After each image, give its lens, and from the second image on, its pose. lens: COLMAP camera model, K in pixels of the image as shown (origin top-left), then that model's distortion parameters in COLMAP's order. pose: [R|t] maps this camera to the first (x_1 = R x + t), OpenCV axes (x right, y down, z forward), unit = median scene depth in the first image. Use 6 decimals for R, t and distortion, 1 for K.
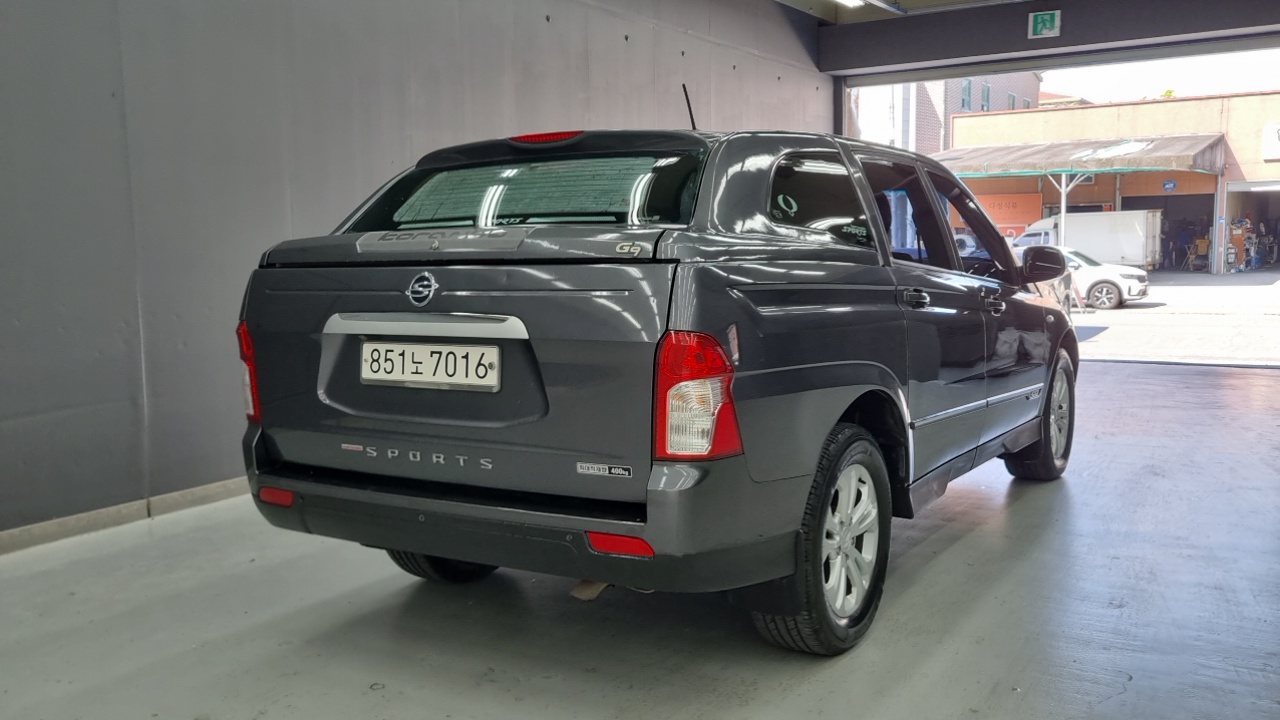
lens RADIAL K [[978.9, 0, 633.6], [0, 978.9, 355.6], [0, 0, 1]] dist [0.016958, -0.010914]
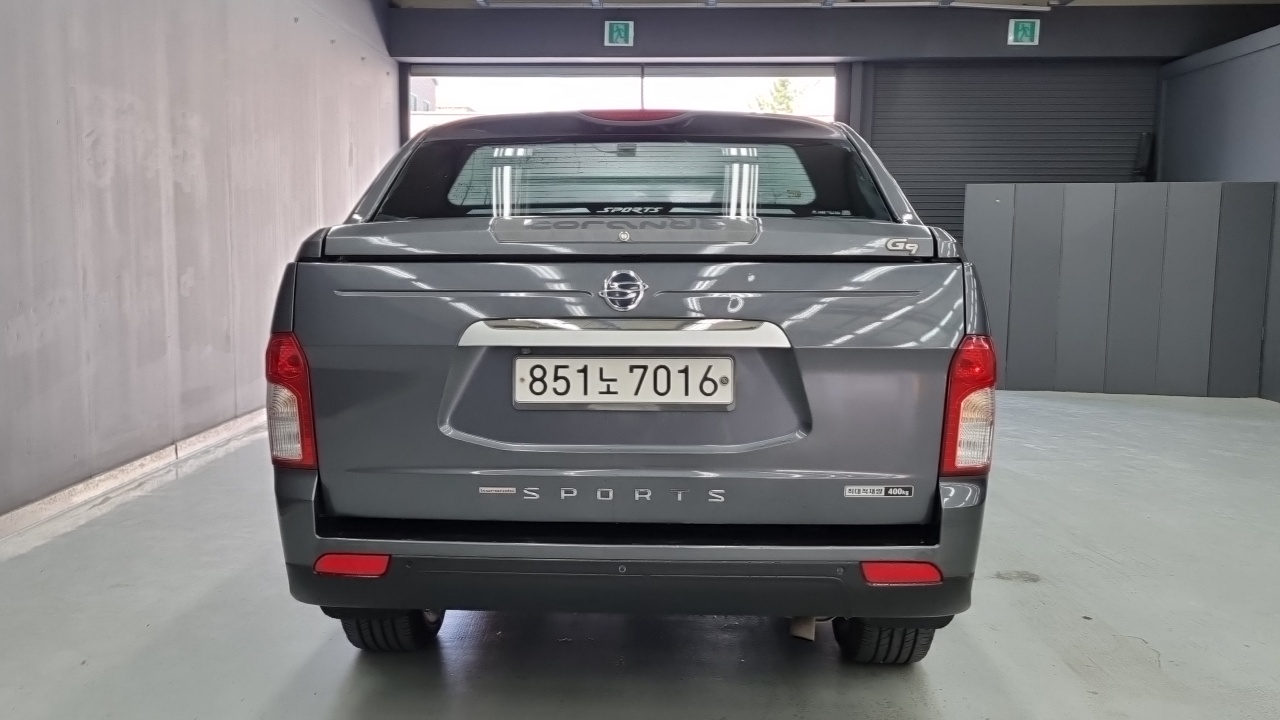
lens RADIAL K [[1028.6, 0, 643.2], [0, 1028.6, 363.8], [0, 0, 1]] dist [0.075255, 0.000690]
pose [[0.903619, -0.028645, 0.427378, -0.566370], [0.027608, 0.999582, 0.008624, -0.013212], [-0.427446, 0.004006, 0.904032, 0.210714]]
